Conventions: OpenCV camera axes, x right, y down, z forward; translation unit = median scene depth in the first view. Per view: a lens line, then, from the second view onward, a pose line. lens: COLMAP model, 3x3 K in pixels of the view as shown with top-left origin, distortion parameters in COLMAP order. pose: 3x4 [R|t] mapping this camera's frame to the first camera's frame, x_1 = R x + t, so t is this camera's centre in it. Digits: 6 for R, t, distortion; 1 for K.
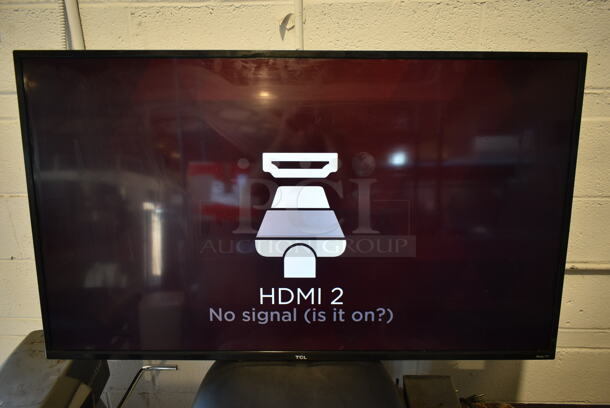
lens RADIAL K [[474.1, 0, 305.0], [0, 474.1, 204.0], [0, 0, 1]] dist [-0.002952, -0.001579]
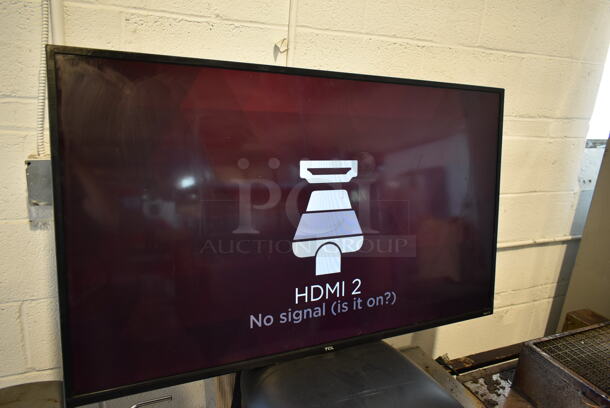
lens RADIAL K [[474.1, 0, 305.0], [0, 474.1, 204.0], [0, 0, 1]] dist [-0.002952, -0.001579]
pose [[0.885426, -0.049582, 0.462127, -0.554573], [0.081555, 0.995441, -0.049456, 0.043458], [-0.457568, 0.081479, 0.885433, 0.034994]]
